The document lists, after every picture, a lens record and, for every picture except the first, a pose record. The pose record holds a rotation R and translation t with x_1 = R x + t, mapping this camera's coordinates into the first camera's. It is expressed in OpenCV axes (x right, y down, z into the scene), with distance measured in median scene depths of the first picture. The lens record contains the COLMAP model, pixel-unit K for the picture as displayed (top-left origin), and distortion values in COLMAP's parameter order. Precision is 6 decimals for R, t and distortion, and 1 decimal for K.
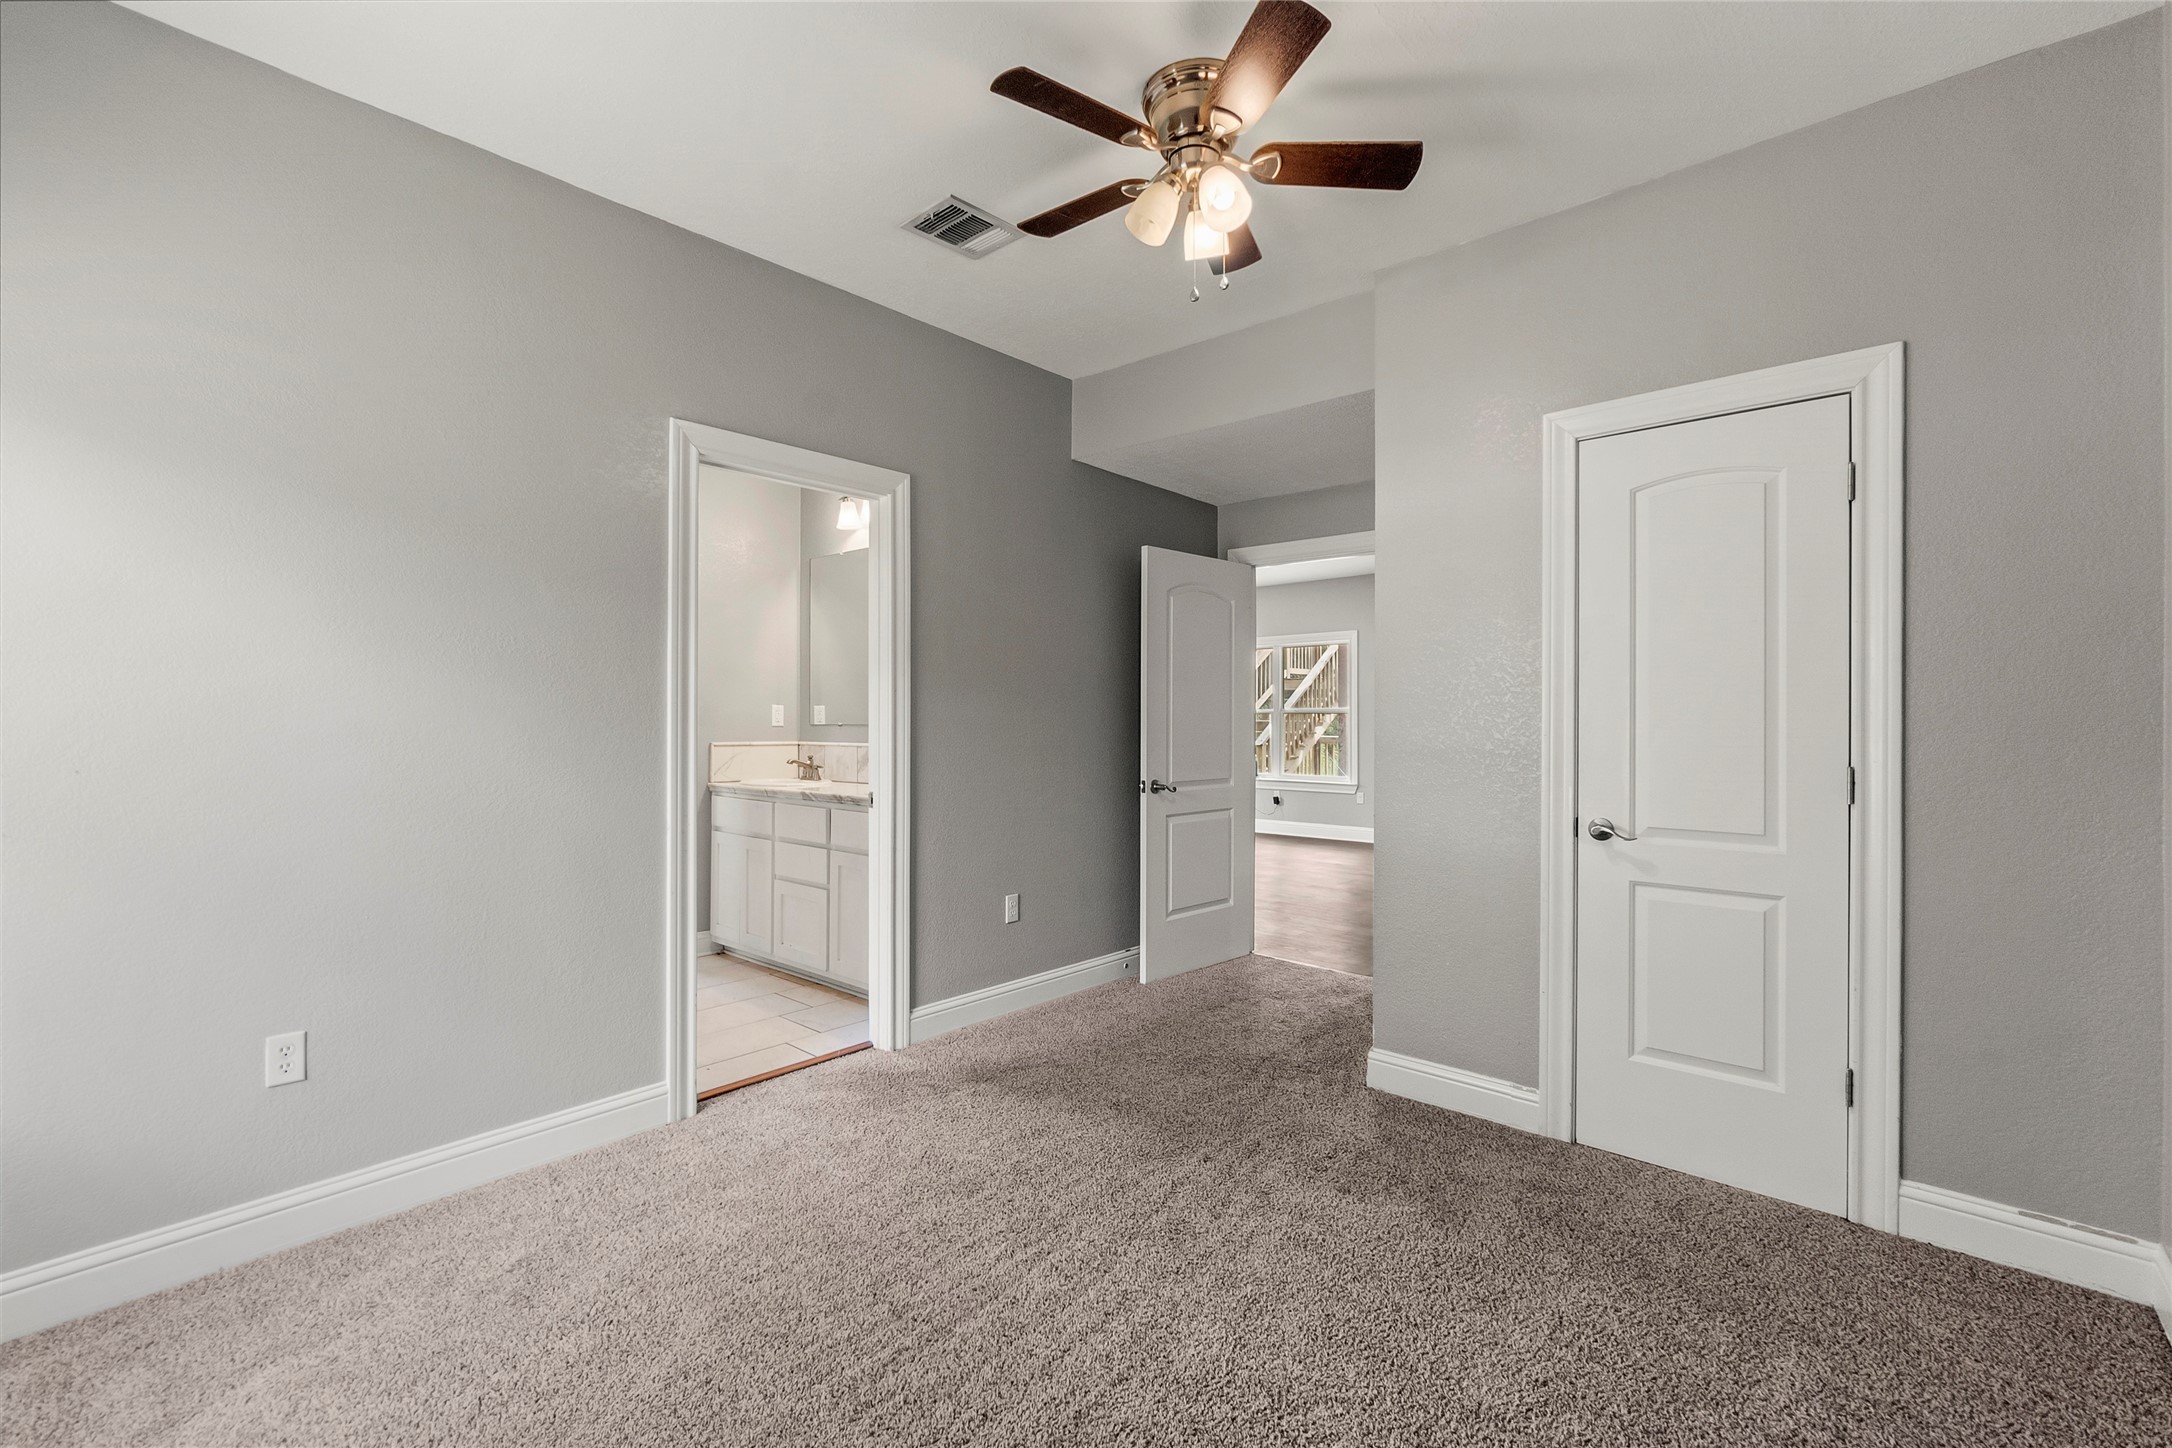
lens RADIAL K [[949.6, 0, 1091.8], [0, 949.6, 729.4], [0, 0, 1]] dist [-0.001427, 0.000042]
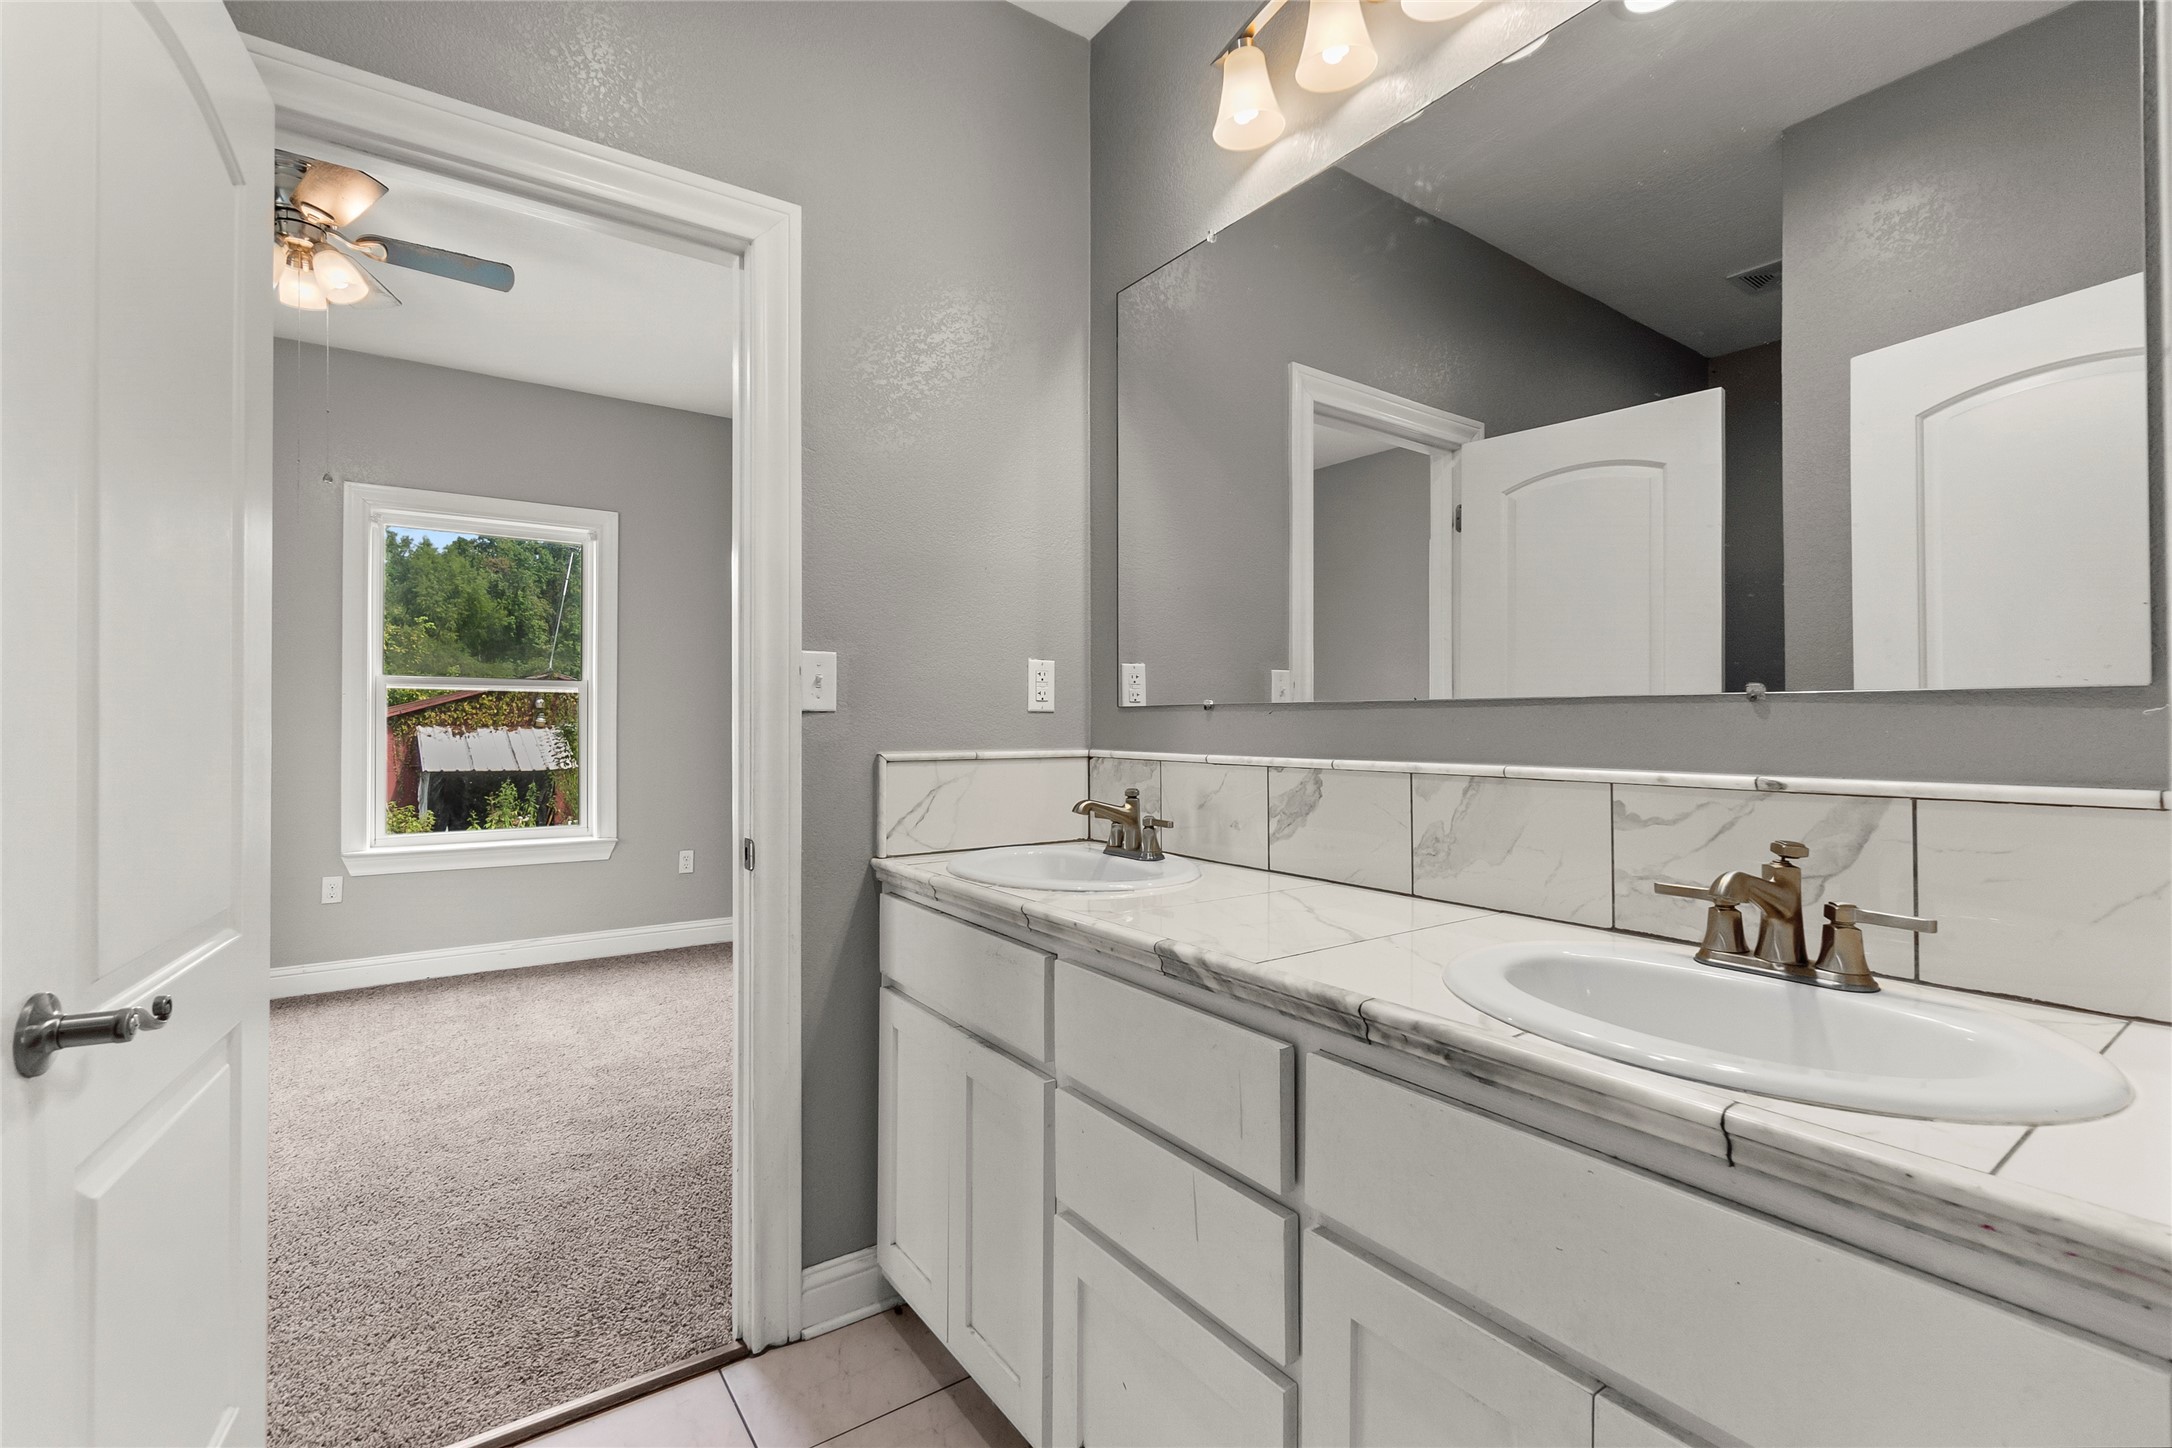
lens RADIAL K [[949.6, 0, 1077.3], [0, 949.6, 723.8], [0, 0, 1]] dist [-0.001427, 0.000042]
pose [[0.971467, -0.005667, -0.237107, -0.235935], [0.005297, 0.999984, -0.002197, 0.002638], [0.237115, 0.000878, 0.971481, 0.655415]]
